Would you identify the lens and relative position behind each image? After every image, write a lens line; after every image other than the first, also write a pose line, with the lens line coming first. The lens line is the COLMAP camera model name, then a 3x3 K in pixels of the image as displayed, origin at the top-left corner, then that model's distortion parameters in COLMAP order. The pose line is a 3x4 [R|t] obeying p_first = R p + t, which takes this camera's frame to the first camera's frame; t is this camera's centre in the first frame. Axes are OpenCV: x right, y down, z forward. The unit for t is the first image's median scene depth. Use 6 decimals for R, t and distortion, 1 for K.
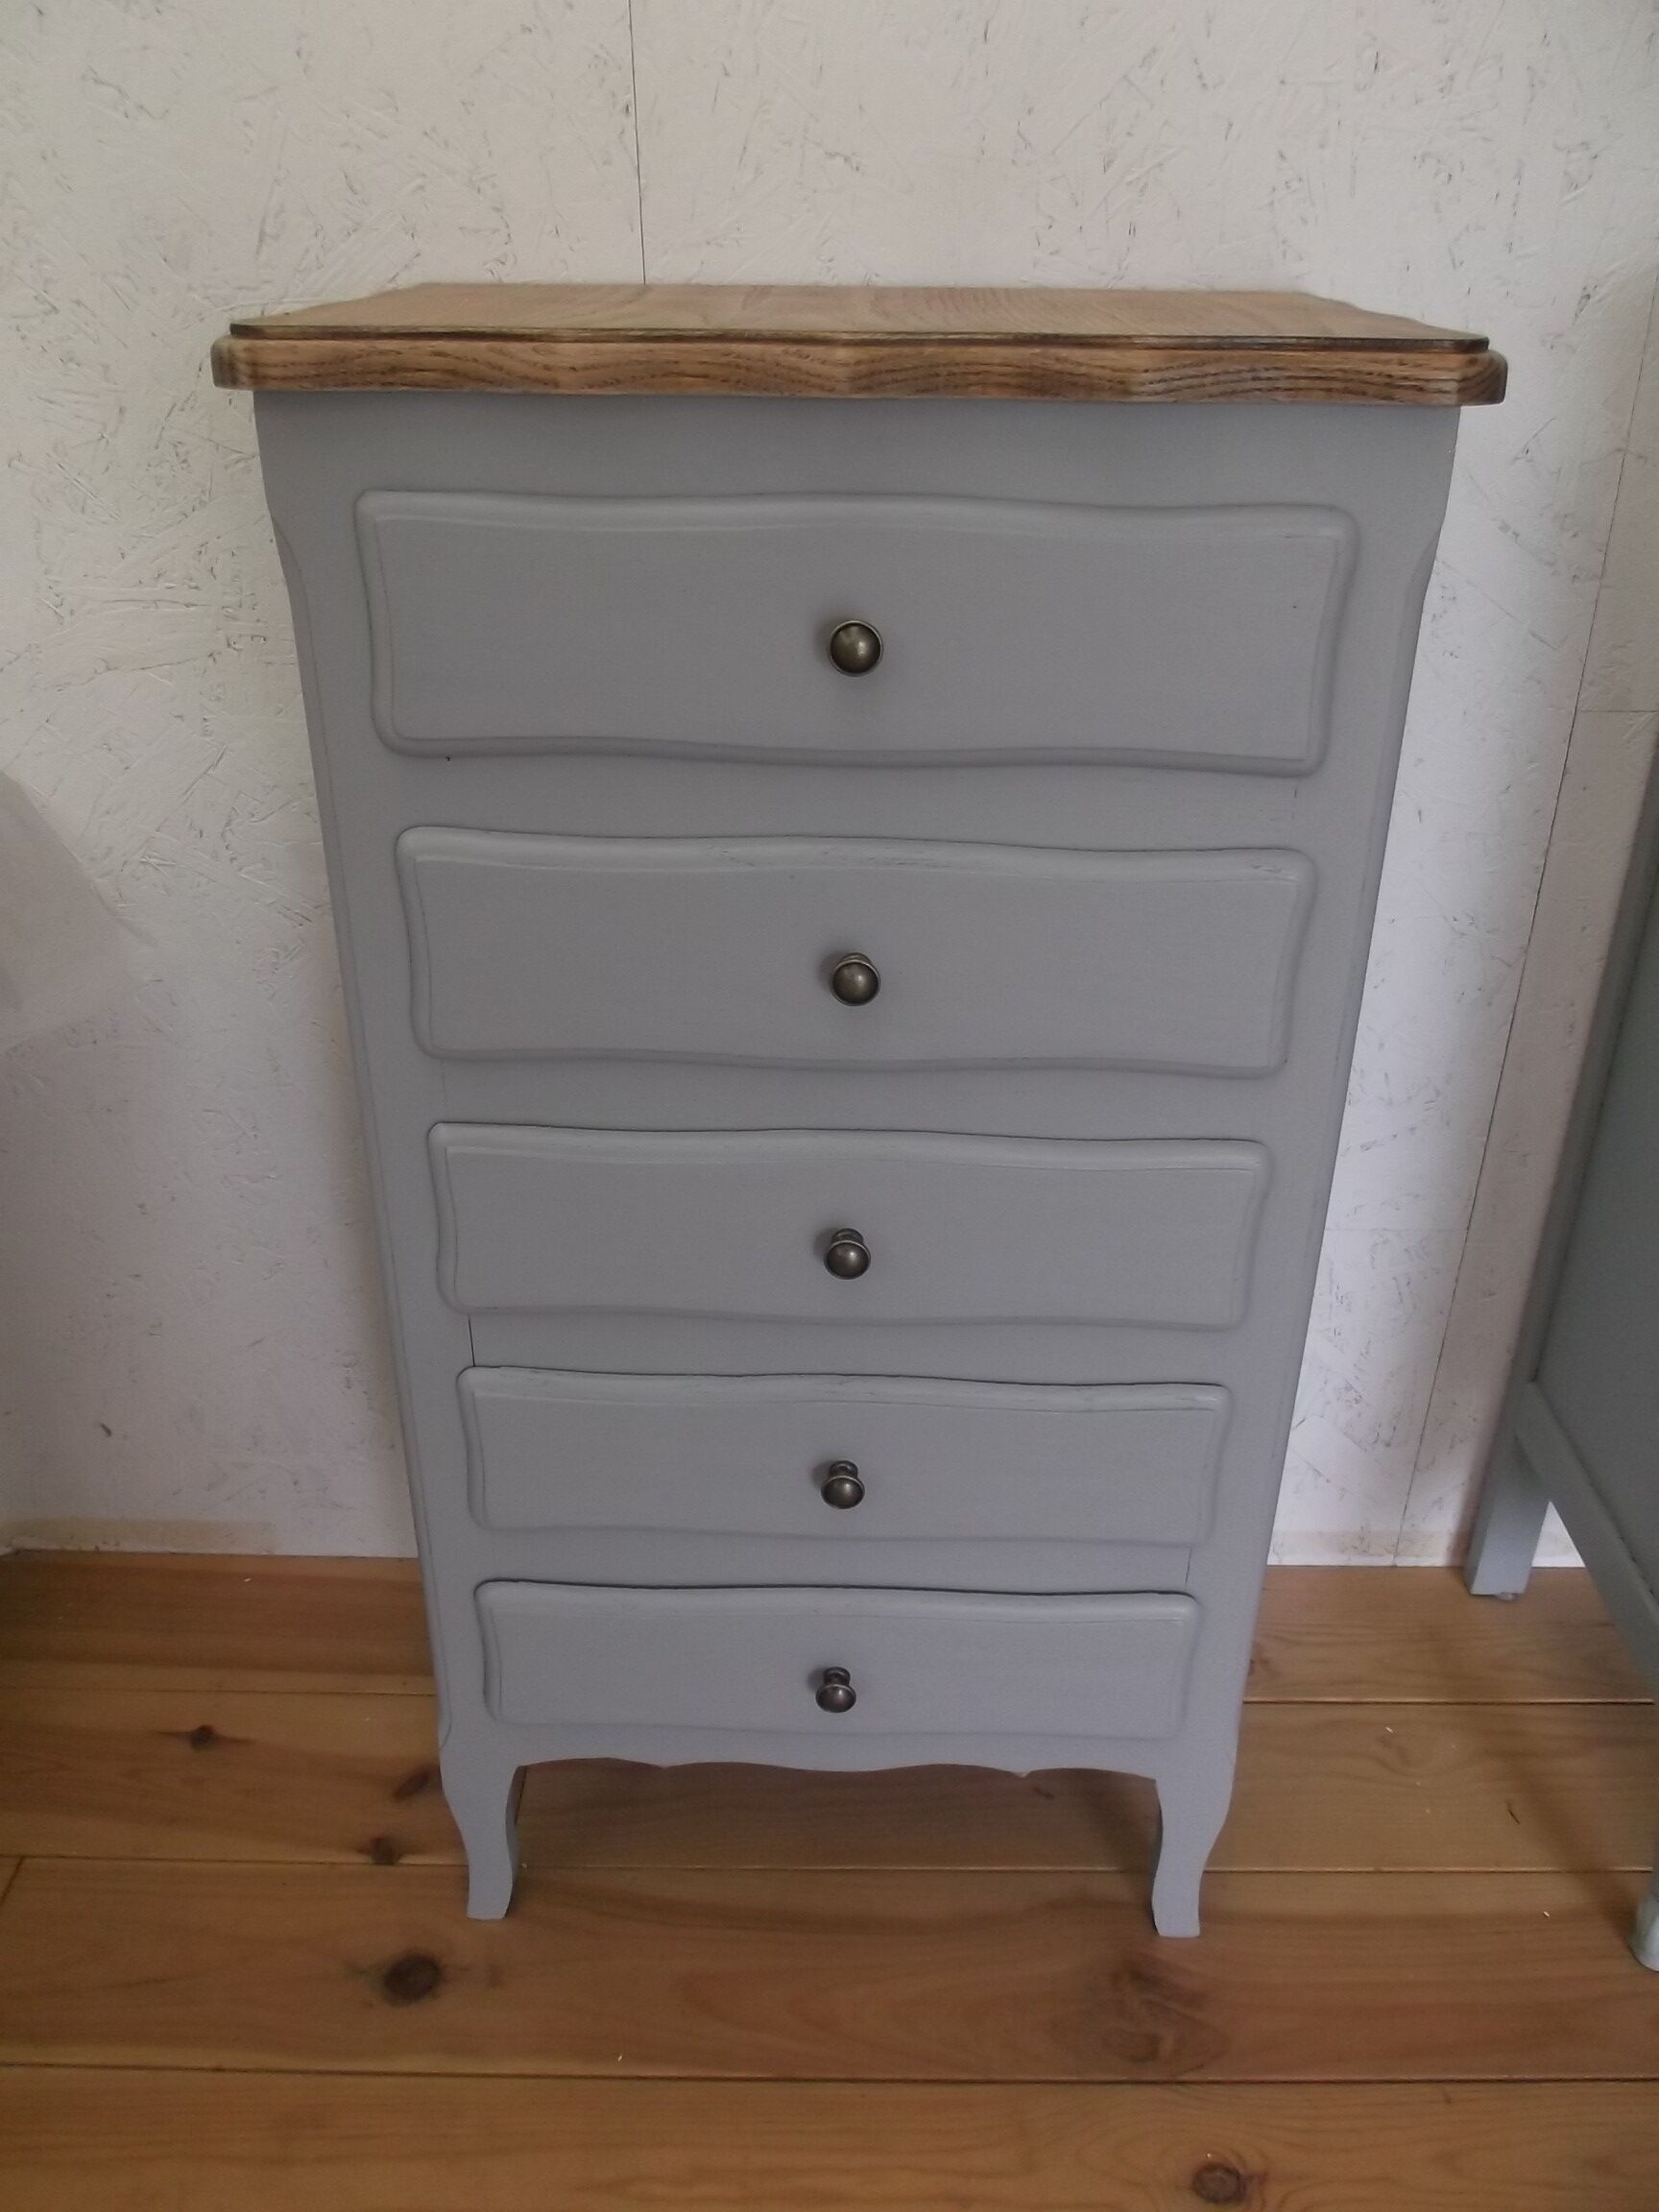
lens RADIAL K [[1610.6, 0, 866.5], [0, 1610.6, 1061.7], [0, 0, 1]] dist [0.051754, -0.003106]
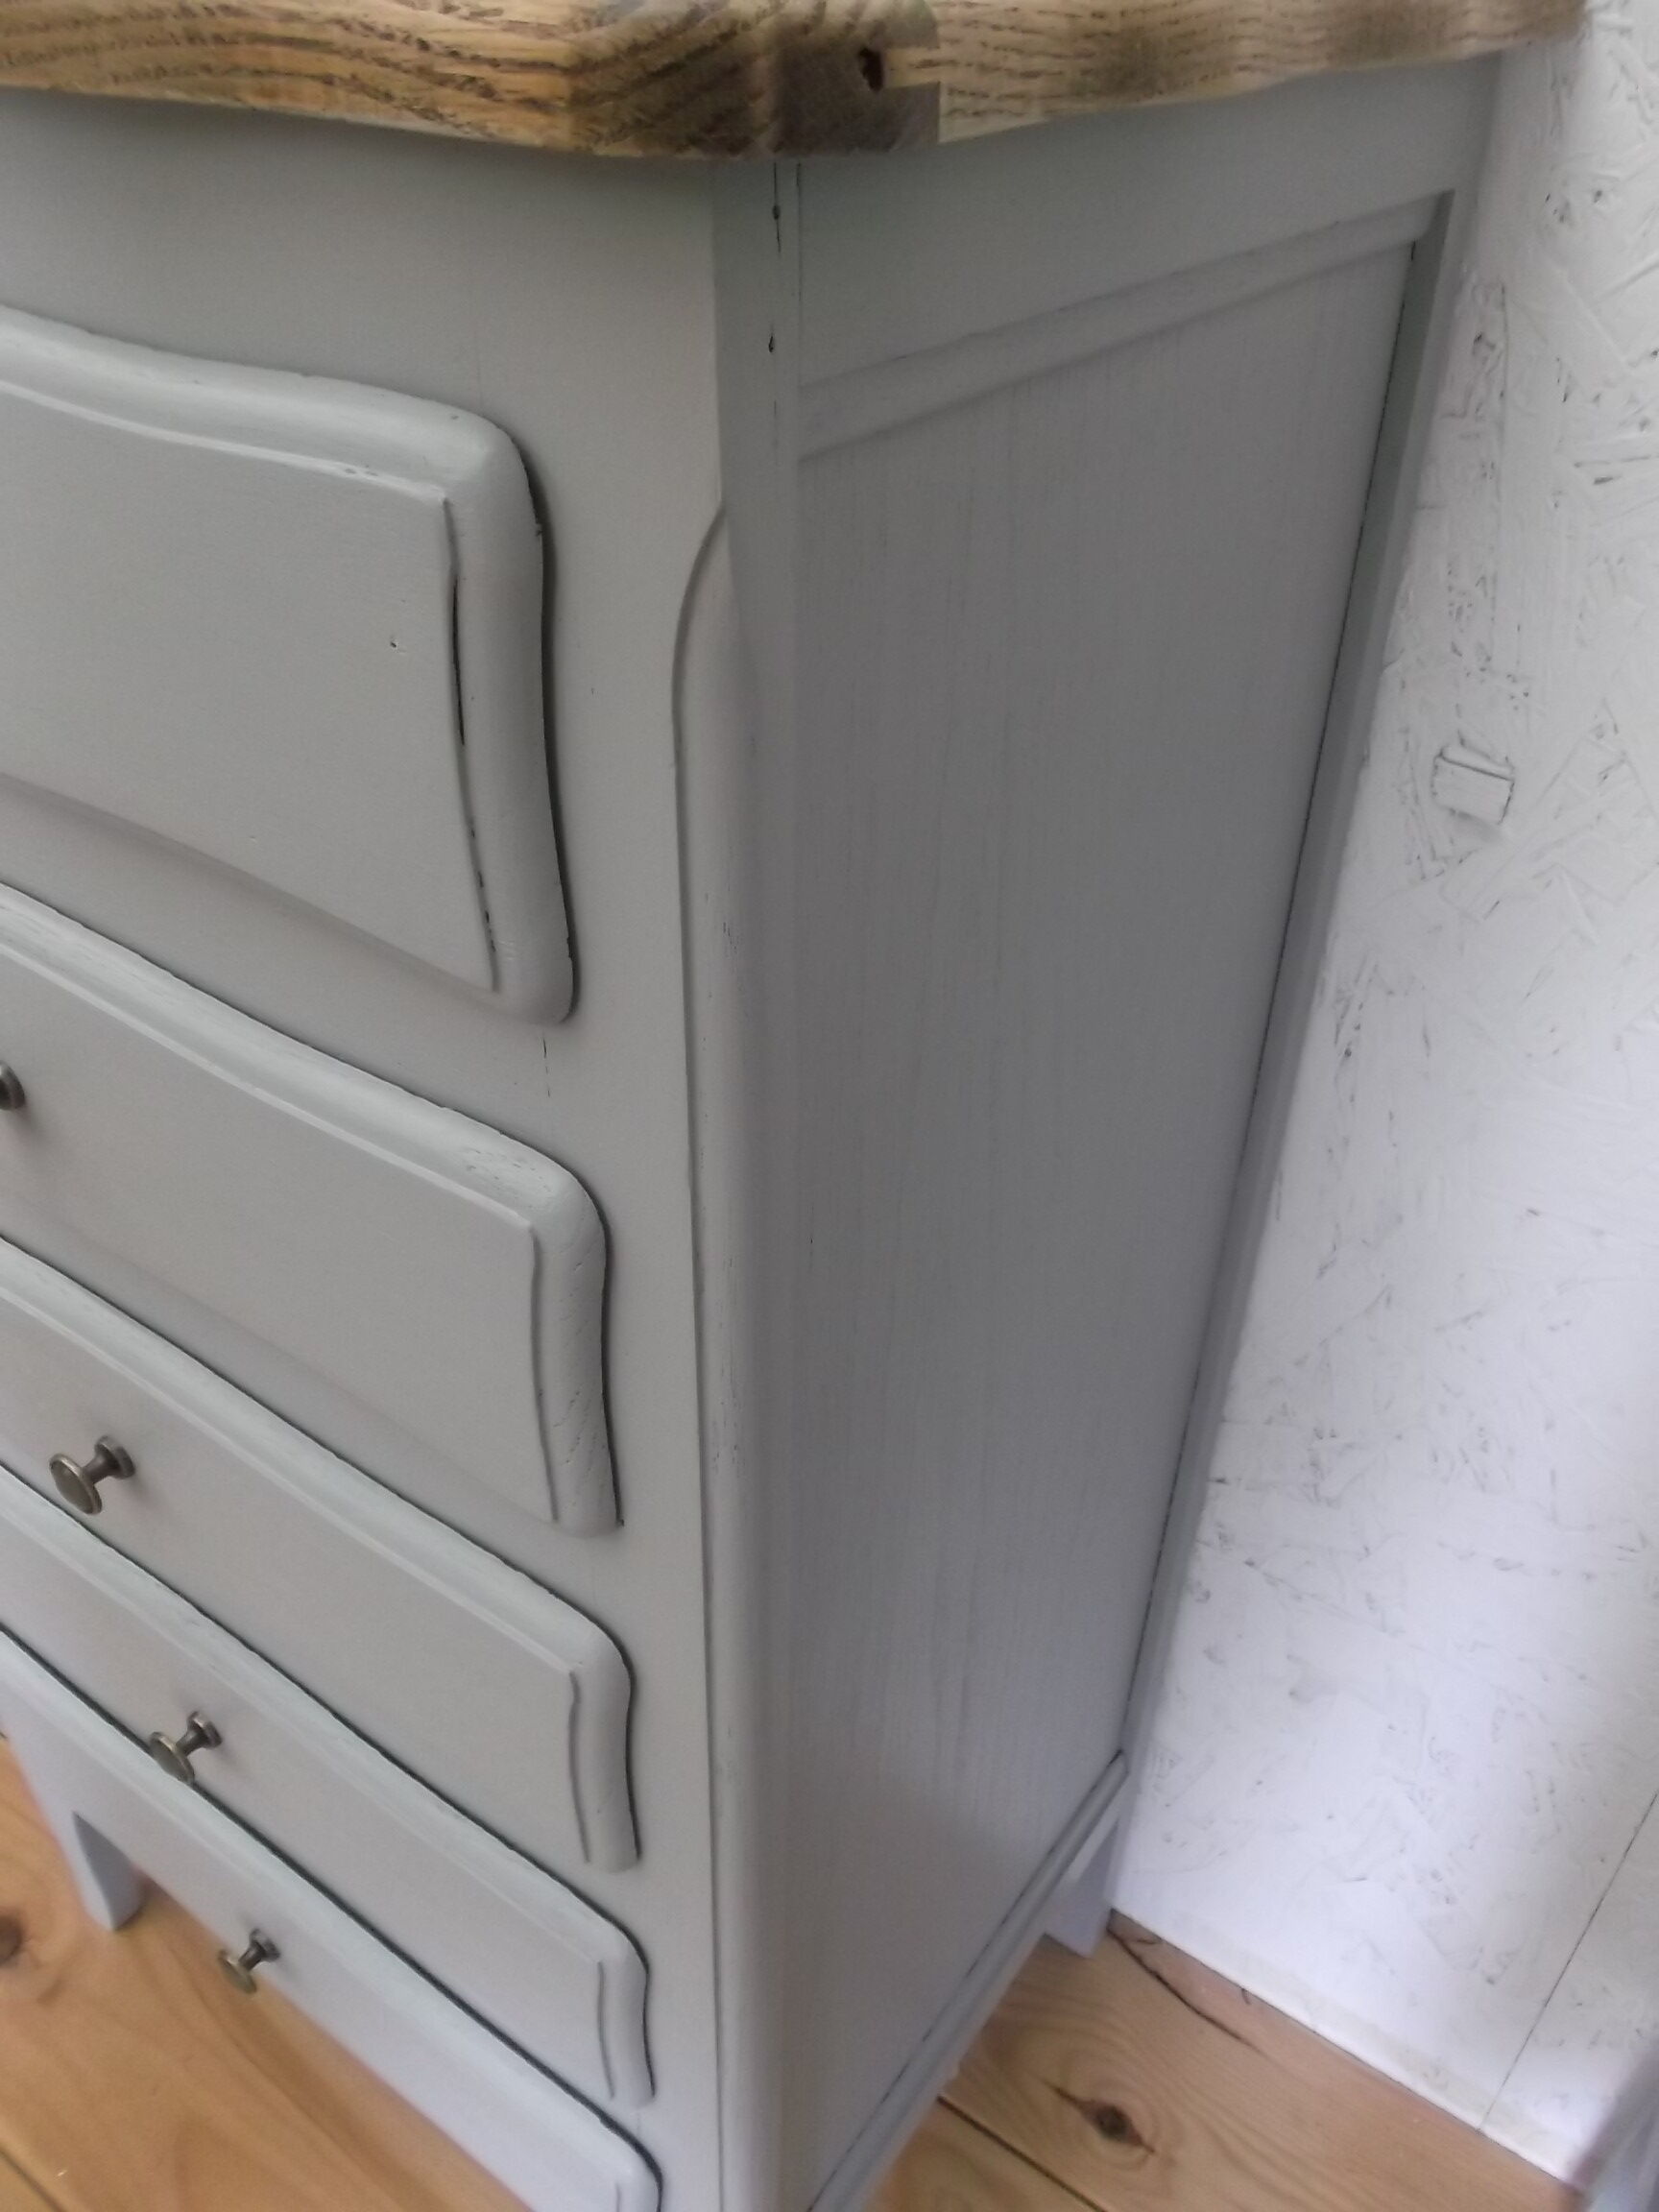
lens RADIAL K [[1620.3, 0, 827.2], [0, 1620.3, 1061.9], [0, 0, 1]] dist [0.005400, 0.005506]
pose [[0.839061, 0.312923, -0.445034, 0.426276], [-0.271998, 0.949736, 0.154981, -0.201492], [0.471162, -0.008990, 0.882001, 0.507488]]
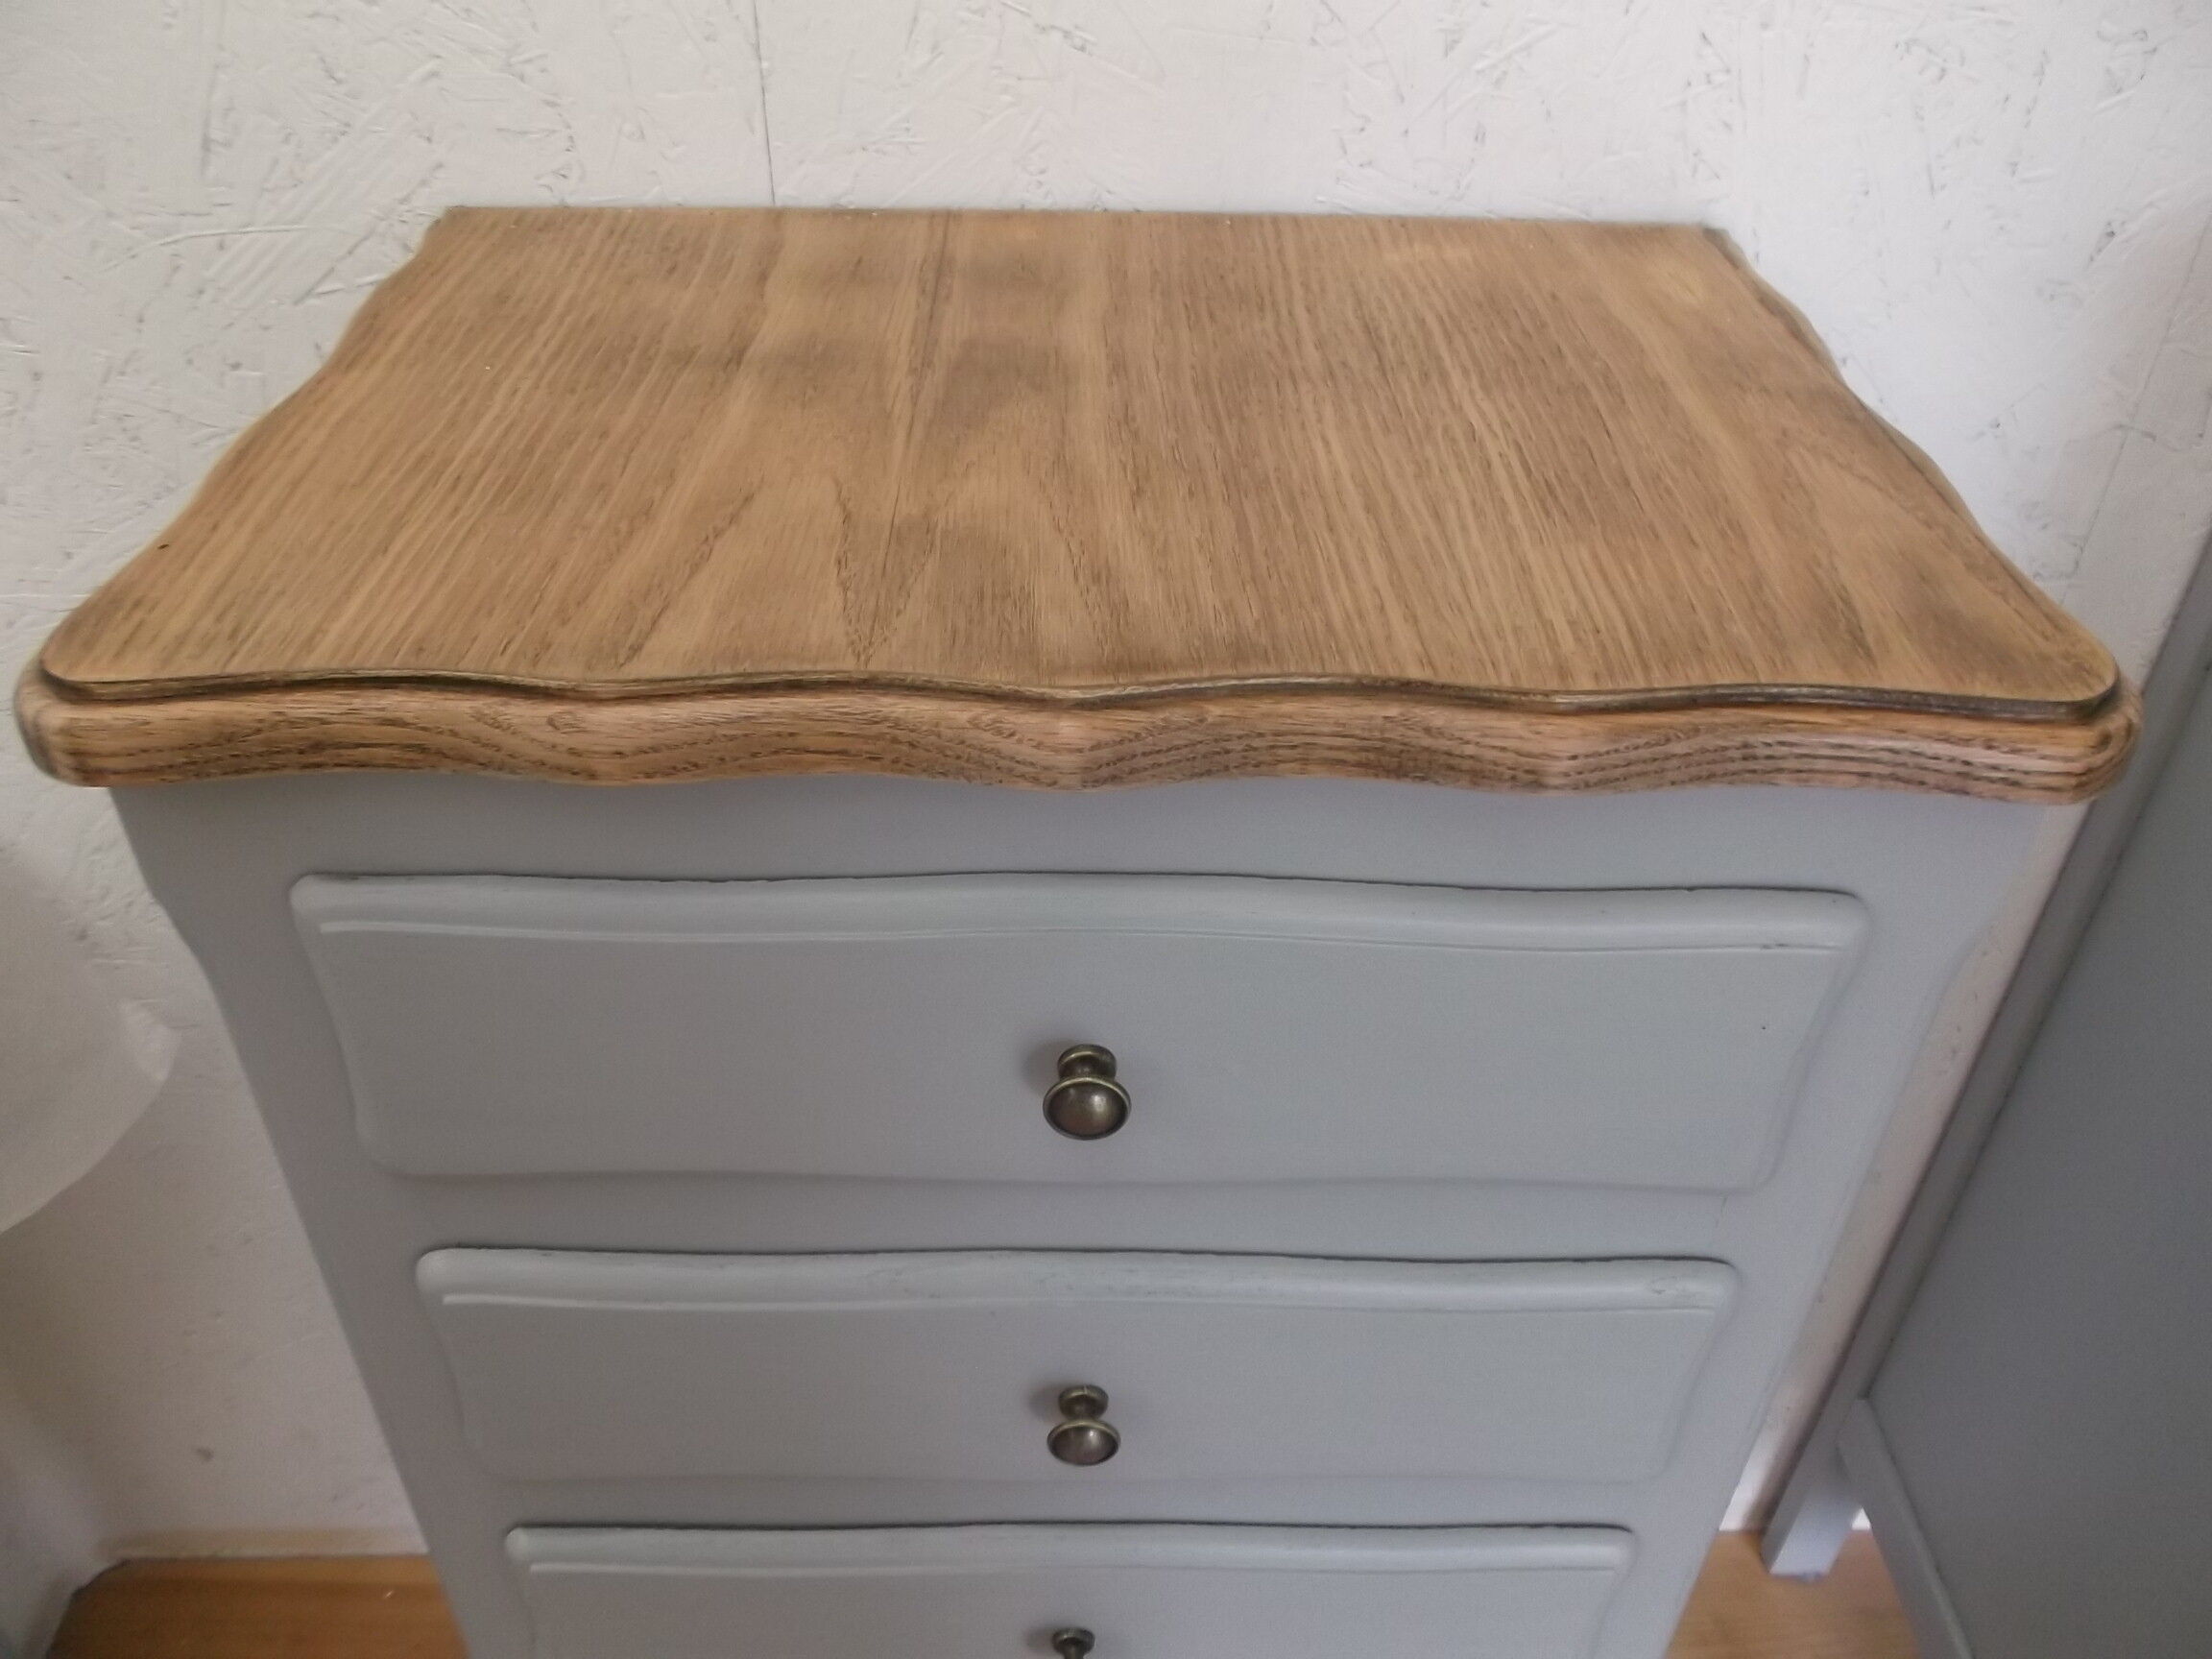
lens RADIAL K [[1620.3, 0, 1106.0], [0, 1620.3, 829.5], [0, 0, 1]] dist [0.005400, 0.005506]
pose [[0.999788, -0.000152, 0.020601, -0.009600], [-0.003553, 0.983711, 0.179723, -0.348807], [-0.020292, -0.179758, 0.983502, 0.281255]]
